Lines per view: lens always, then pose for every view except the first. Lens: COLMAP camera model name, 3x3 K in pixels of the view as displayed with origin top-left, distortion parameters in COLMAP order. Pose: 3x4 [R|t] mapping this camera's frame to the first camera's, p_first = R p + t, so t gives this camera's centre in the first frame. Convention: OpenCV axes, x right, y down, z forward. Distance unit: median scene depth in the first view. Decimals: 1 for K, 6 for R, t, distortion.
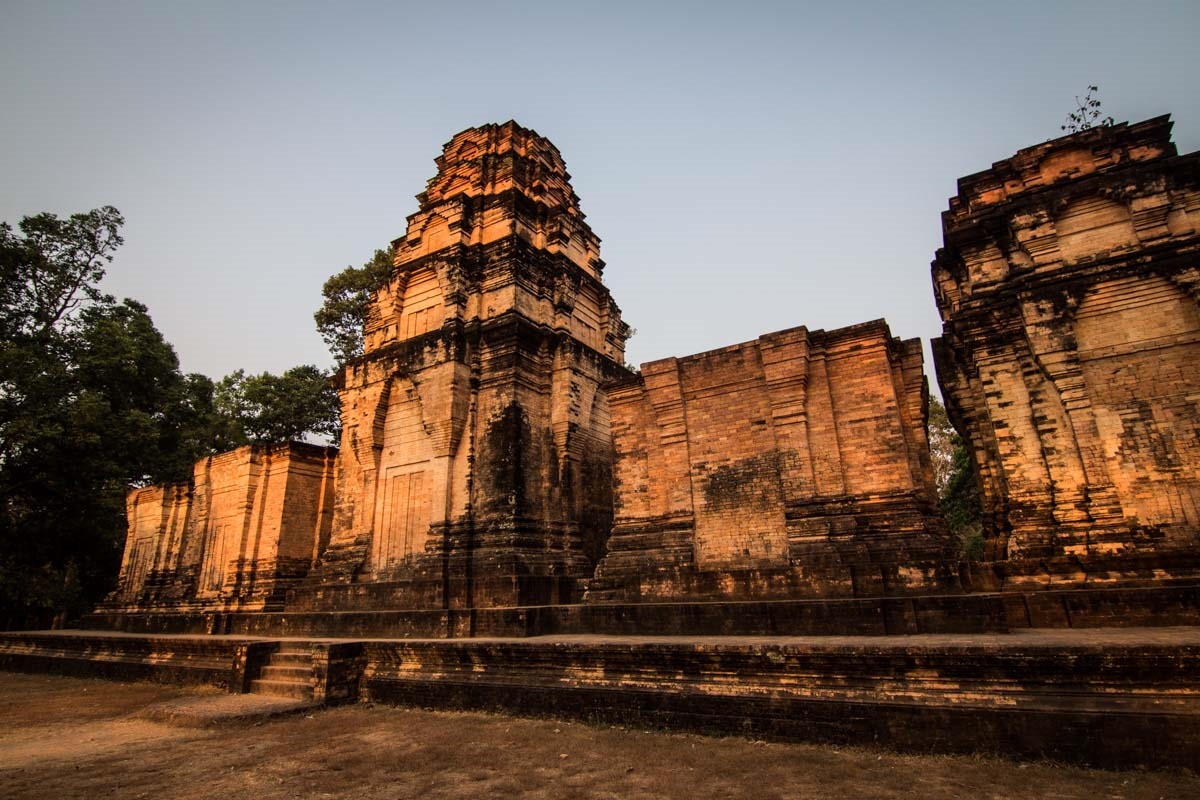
lens RADIAL K [[614.1, 0, 600.0], [0, 614.1, 400.0], [0, 0, 1]] dist [-0.005654, -0.010600]
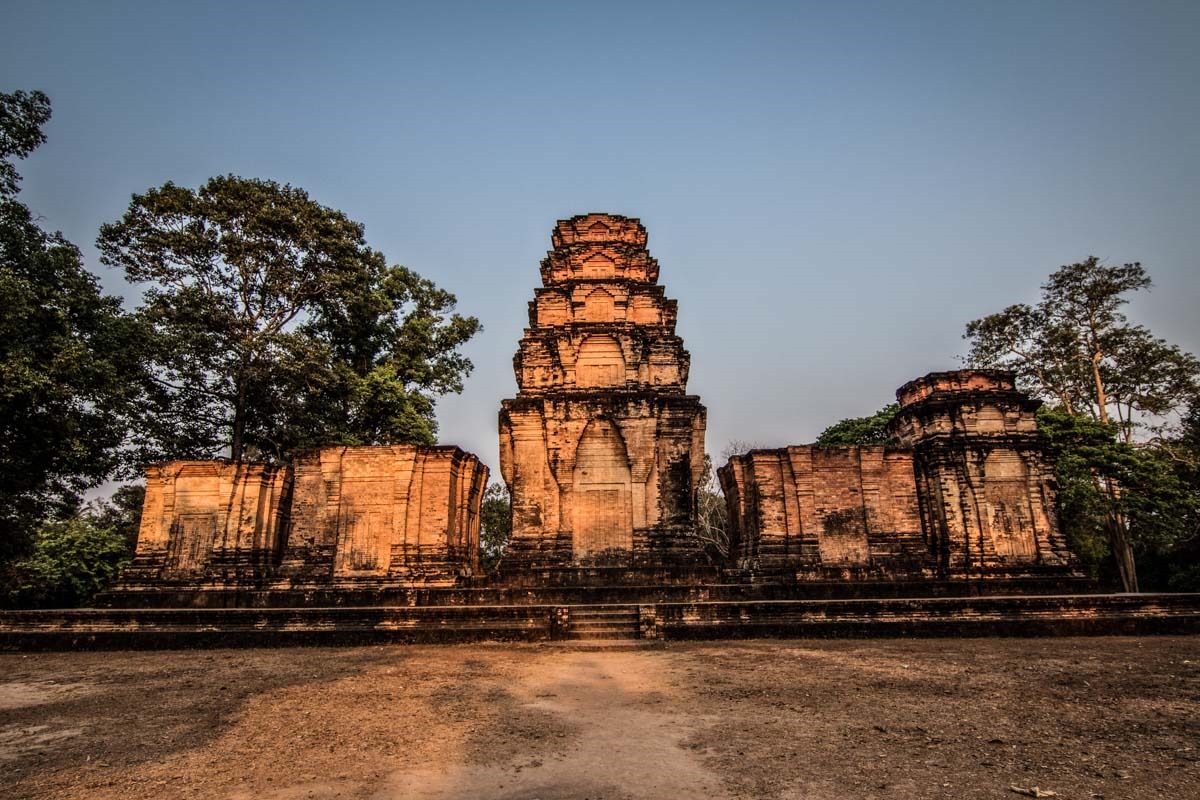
lens RADIAL K [[703.2, 0, 600.0], [0, 703.2, 400.0], [0, 0, 1]] dist [-0.005113, -0.003486]
pose [[0.864468, 0.148846, 0.480145, -1.512728], [-0.165718, 0.986146, -0.007343, -0.093434], [-0.474586, -0.073220, 0.877158, -0.508827]]
